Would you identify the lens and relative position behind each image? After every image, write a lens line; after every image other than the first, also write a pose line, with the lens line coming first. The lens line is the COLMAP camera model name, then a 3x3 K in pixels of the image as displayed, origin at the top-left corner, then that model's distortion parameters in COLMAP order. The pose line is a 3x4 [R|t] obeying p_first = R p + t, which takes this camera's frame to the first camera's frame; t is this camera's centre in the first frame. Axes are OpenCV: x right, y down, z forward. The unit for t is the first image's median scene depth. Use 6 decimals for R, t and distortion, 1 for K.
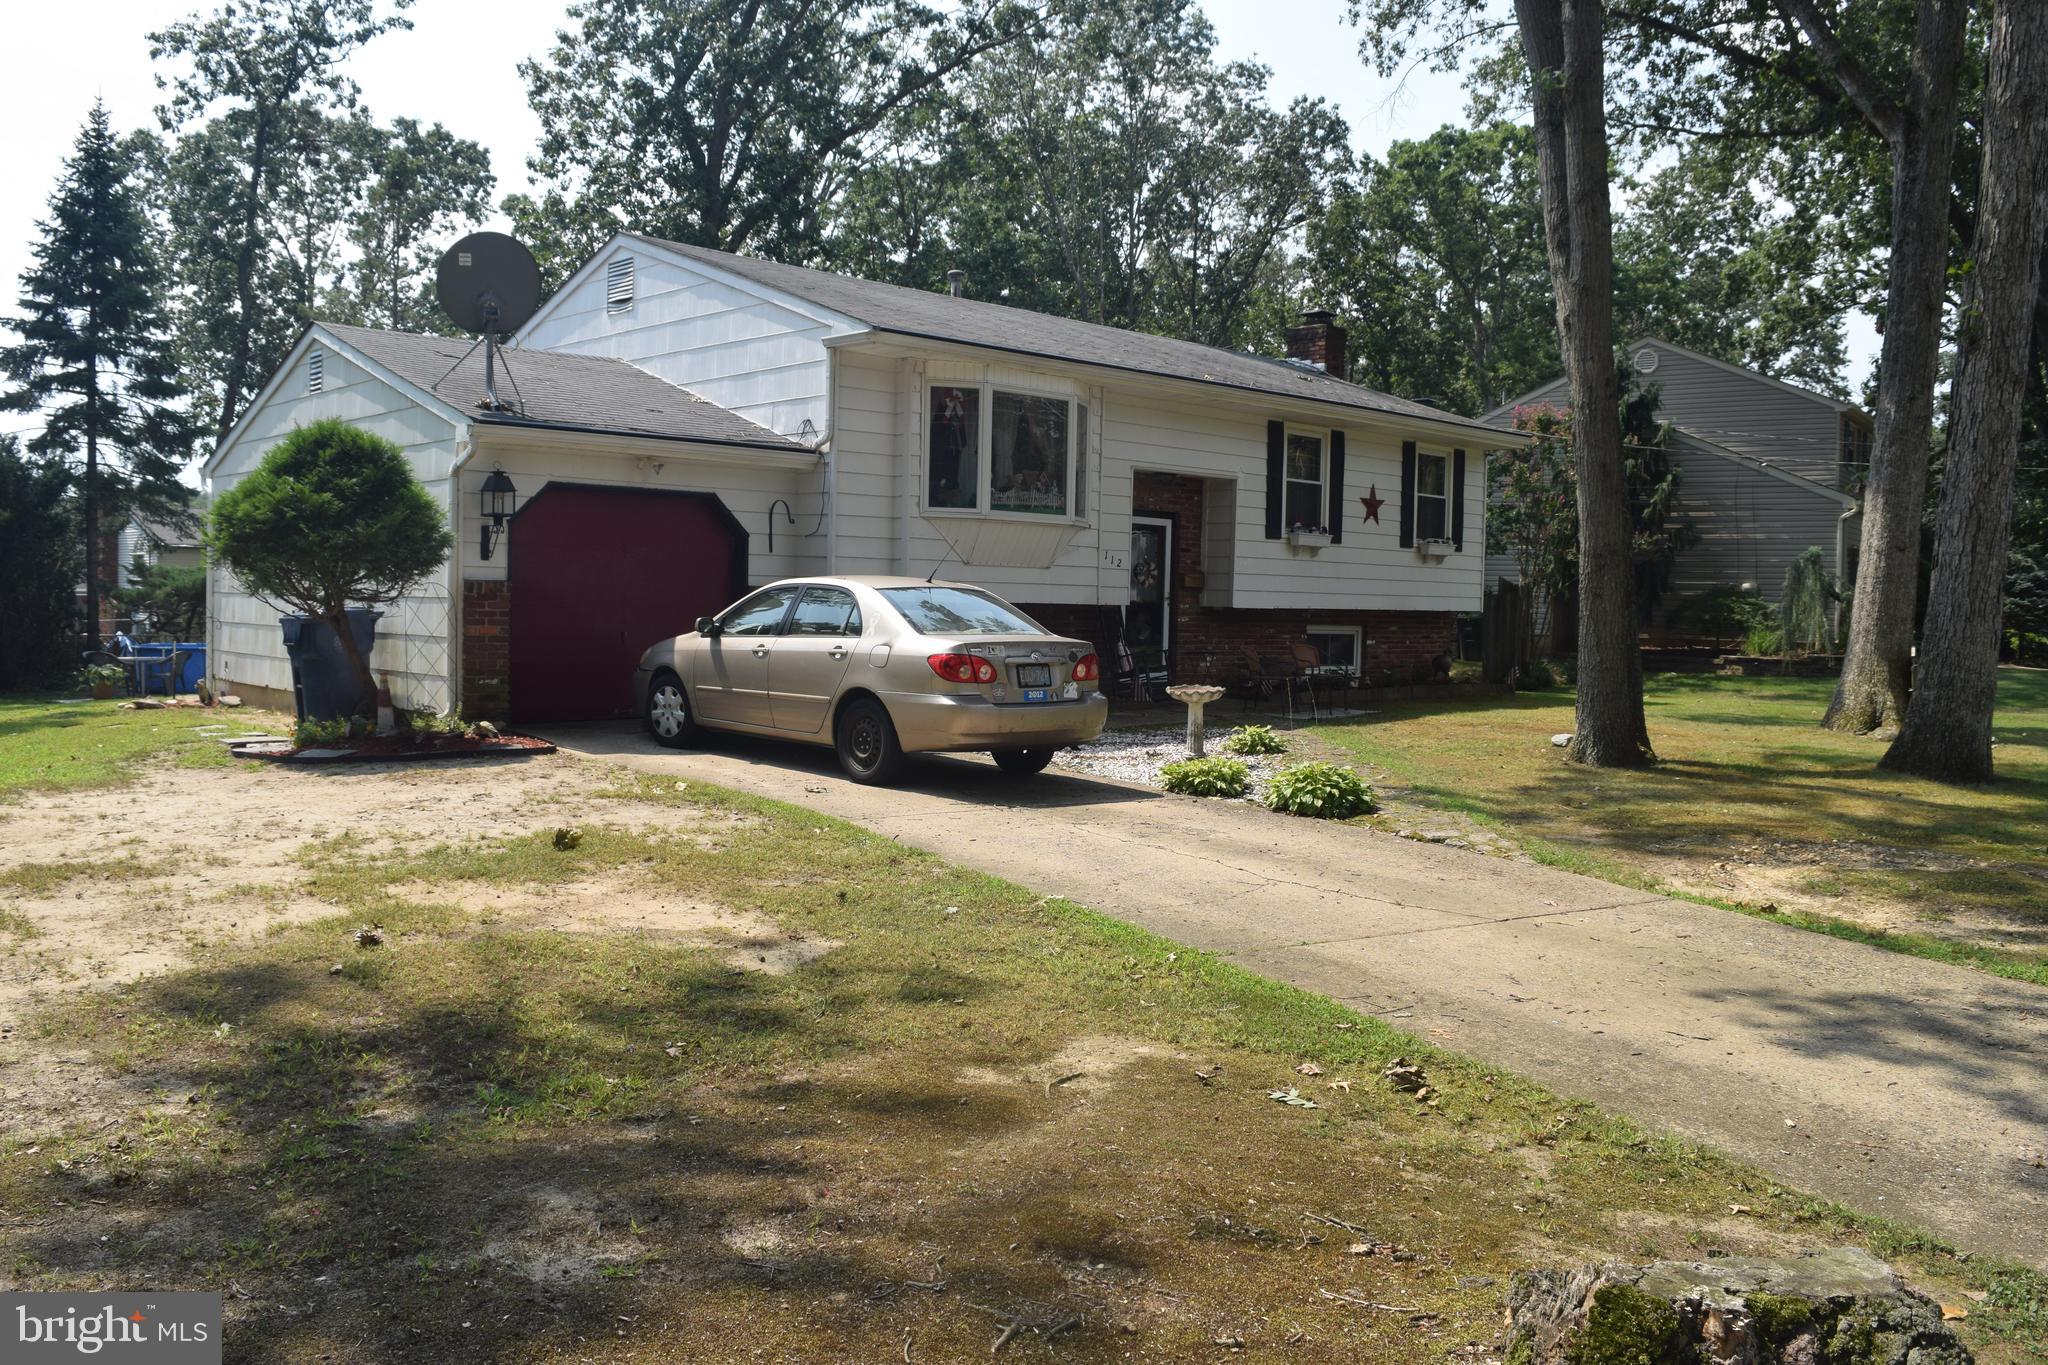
lens RADIAL K [[1599.6, 0, 1023.9], [0, 1599.6, 682.7], [0, 0, 1]] dist [-0.096079, 0.025167]
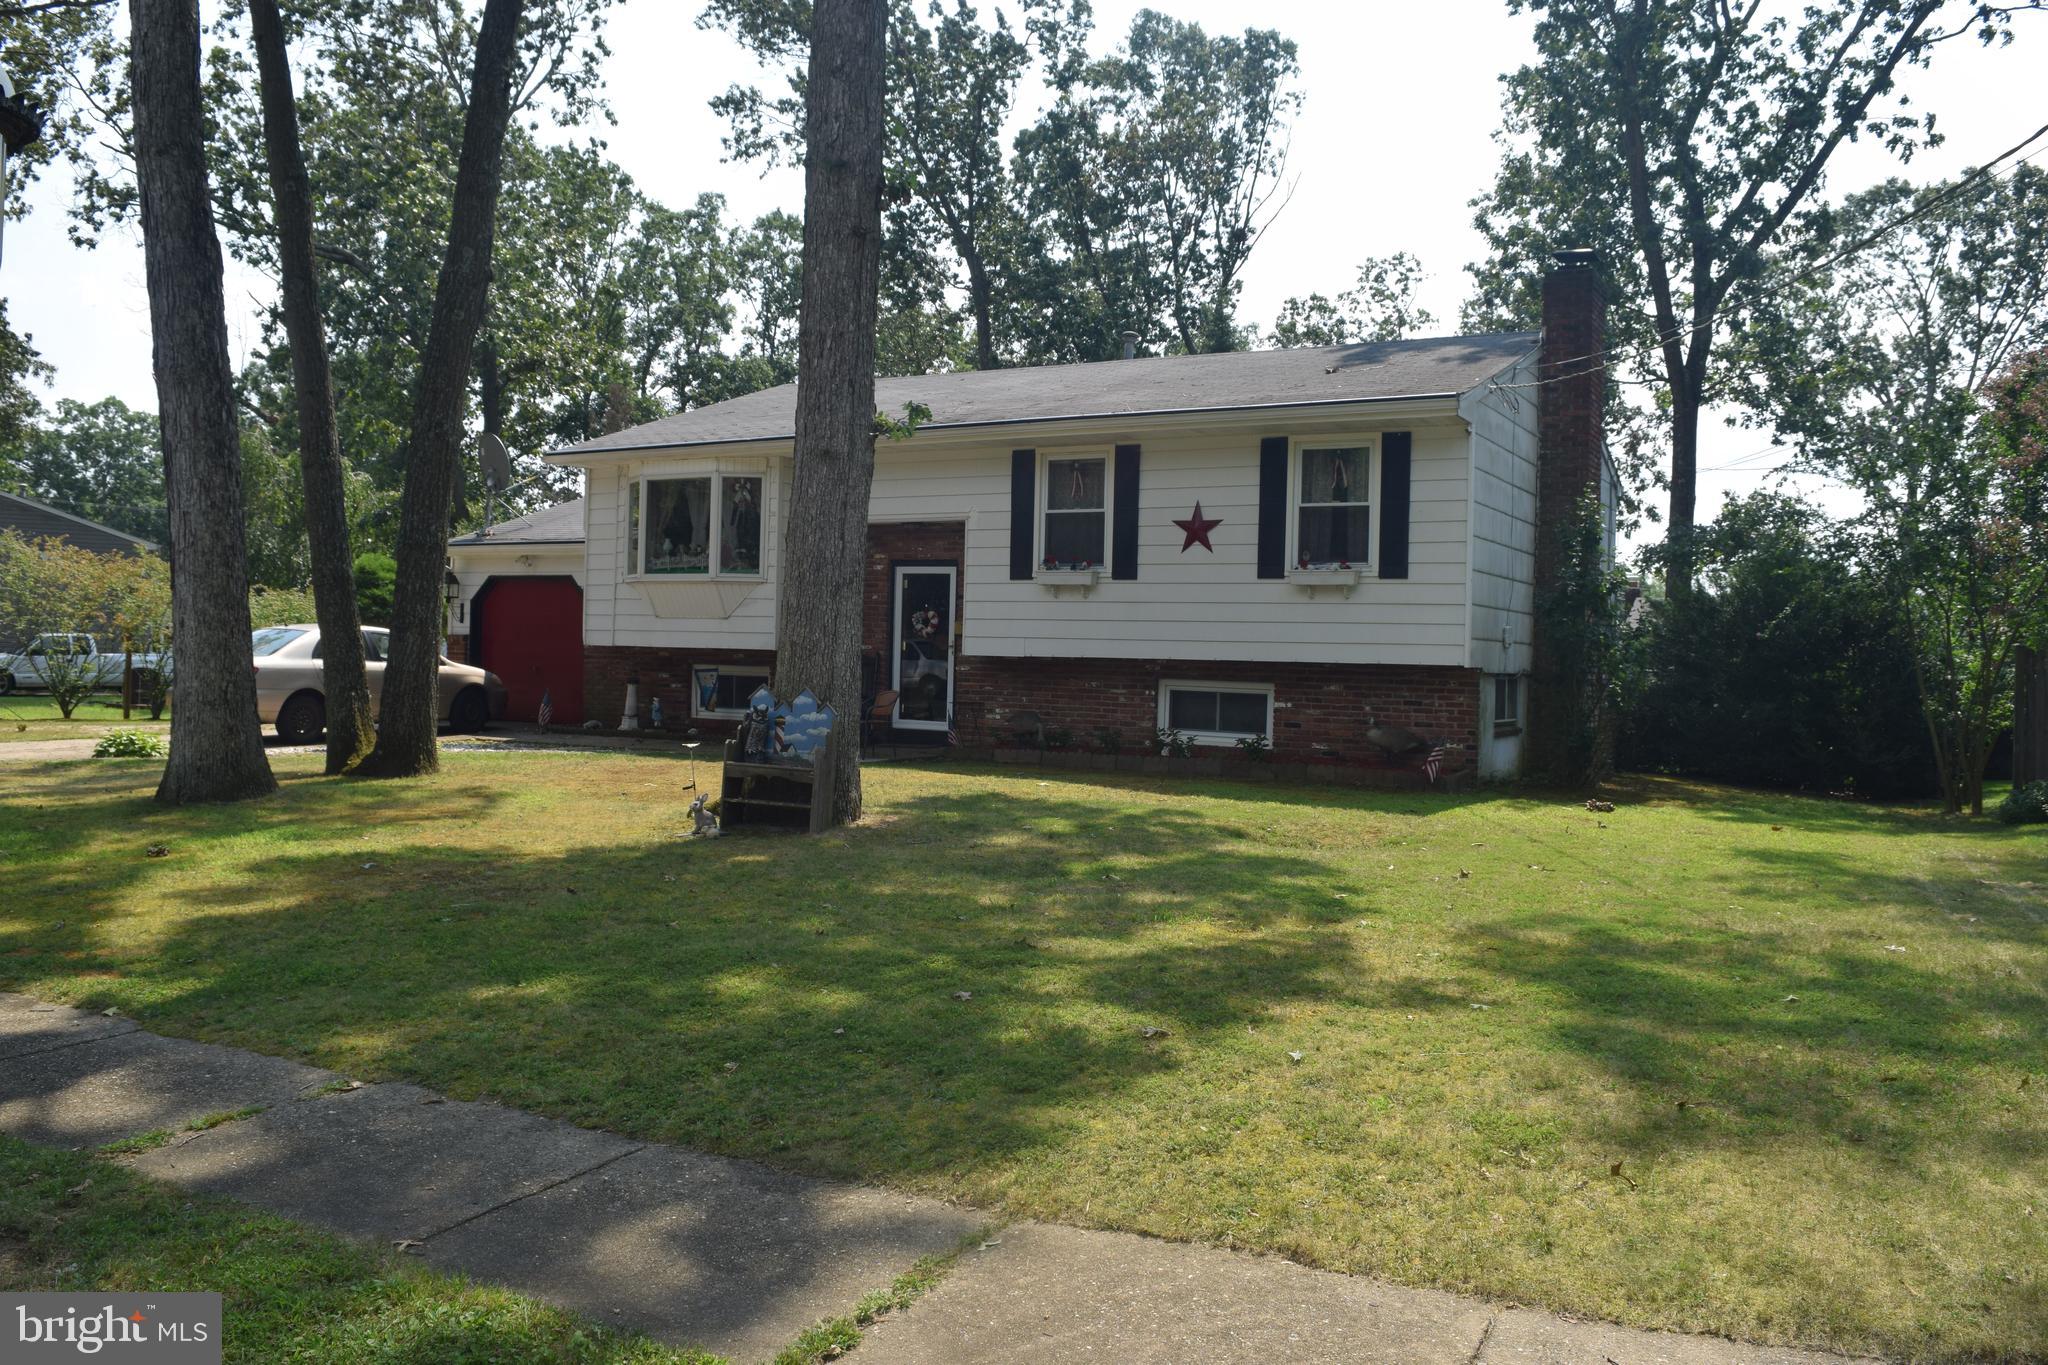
lens RADIAL K [[1599.6, 0, 1028.9], [0, 1599.6, 675.9], [0, 0, 1]] dist [-0.096079, 0.025167]
pose [[0.290887, -0.007399, -0.956729, 0.993361], [-0.070906, 0.997053, -0.029269, -0.008388], [0.954126, 0.076352, 0.289505, 0.717993]]
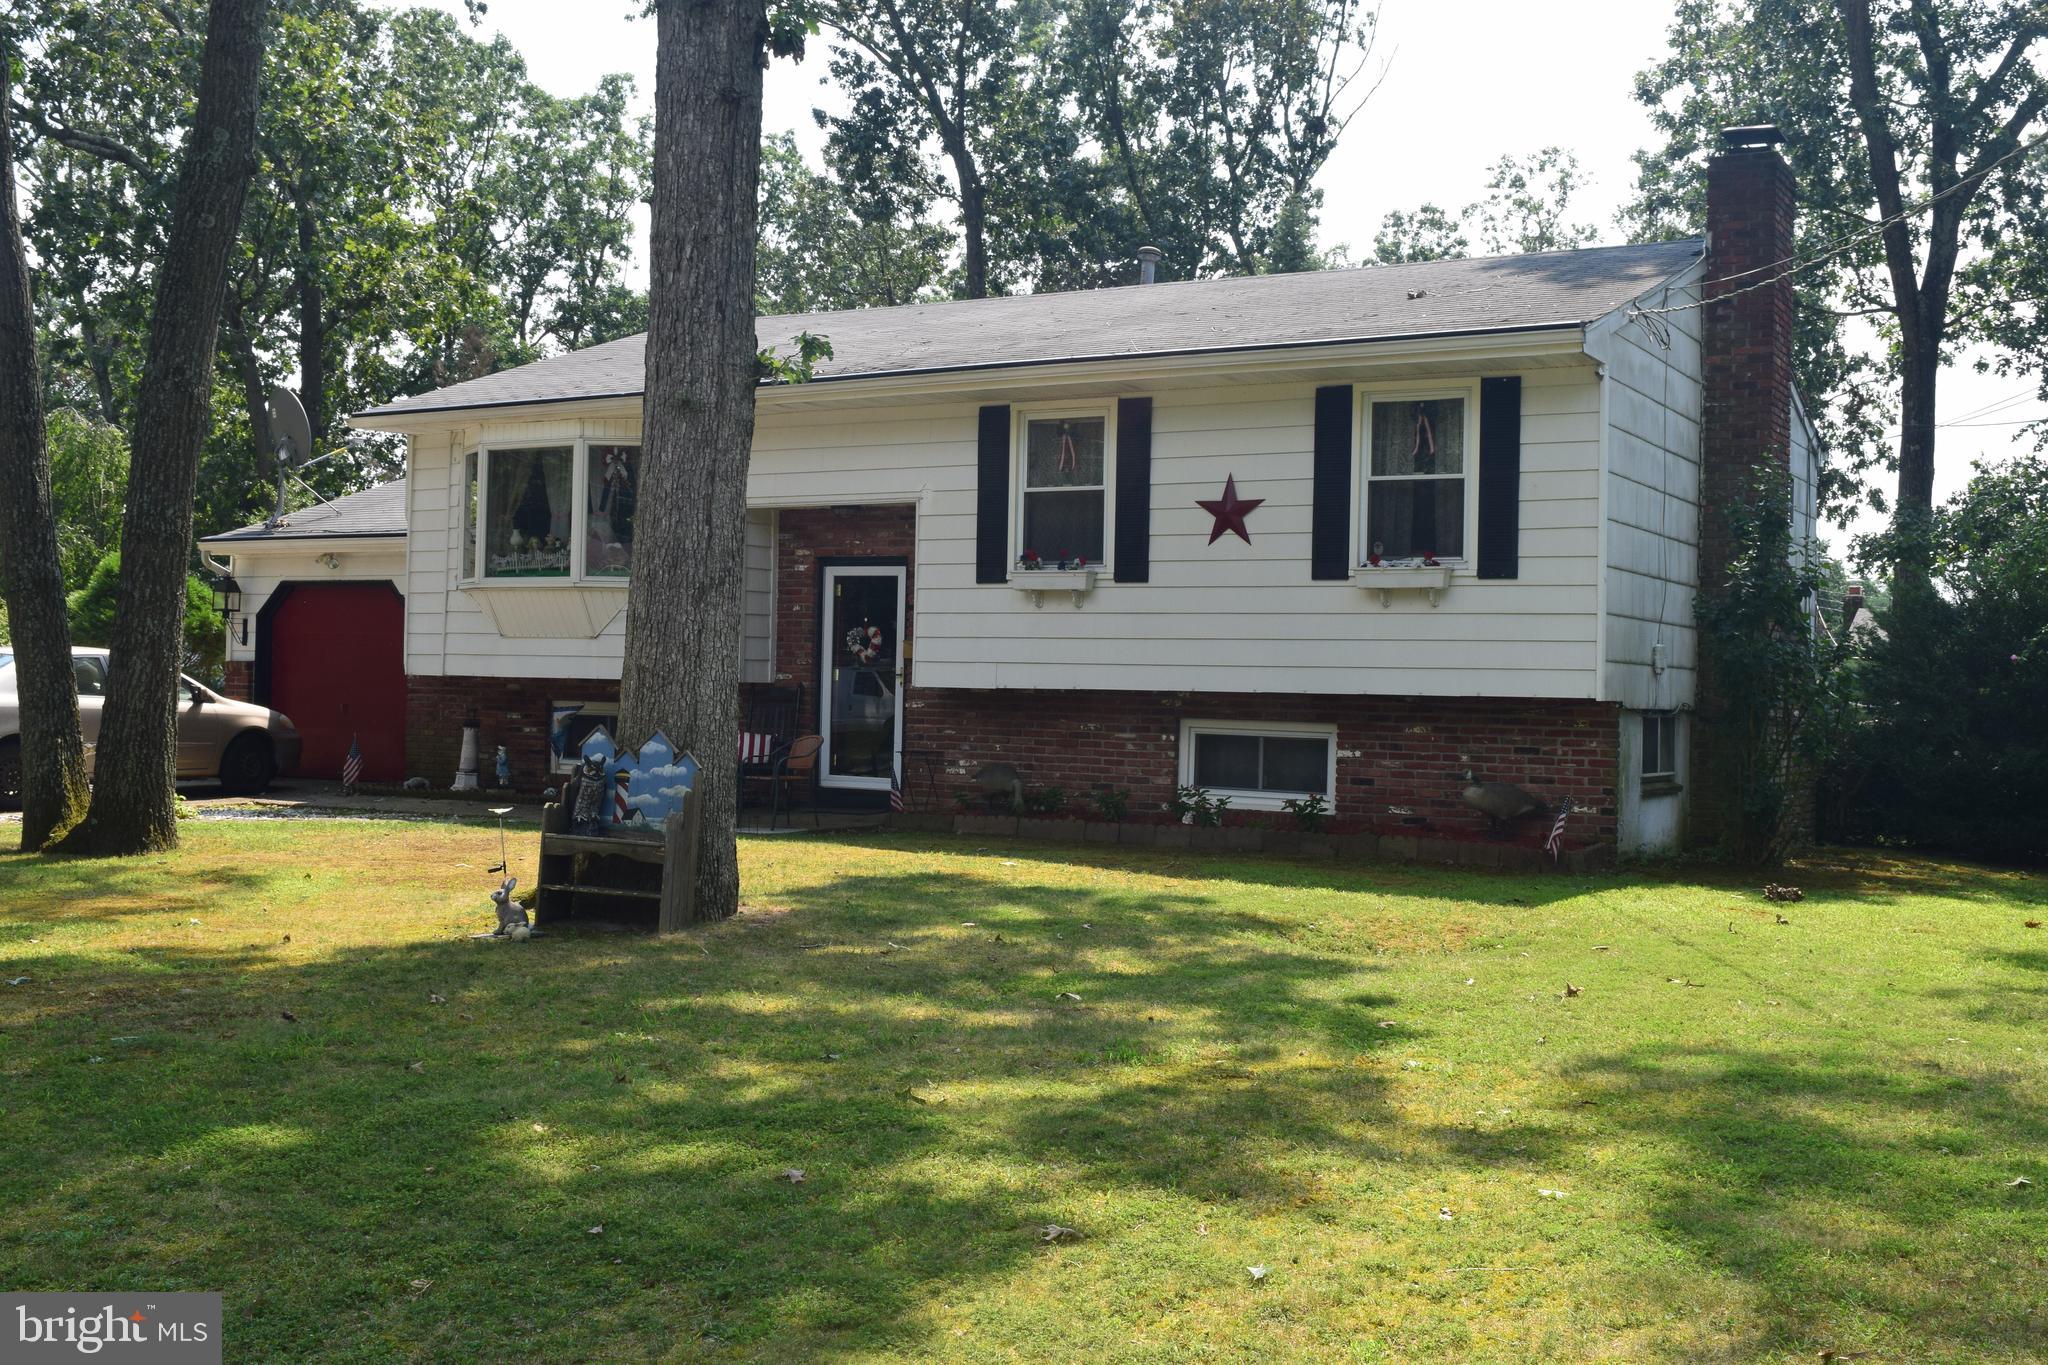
lens RADIAL K [[2126.4, 0, 1020.7], [0, 2126.4, 694.8], [0, 0, 1]] dist [-0.061445, 0.000000]
pose [[0.277149, -0.018302, -0.960653, 0.975767], [-0.068890, 0.996867, -0.038867, -0.009453], [0.958354, 0.076951, 0.275020, 0.743879]]
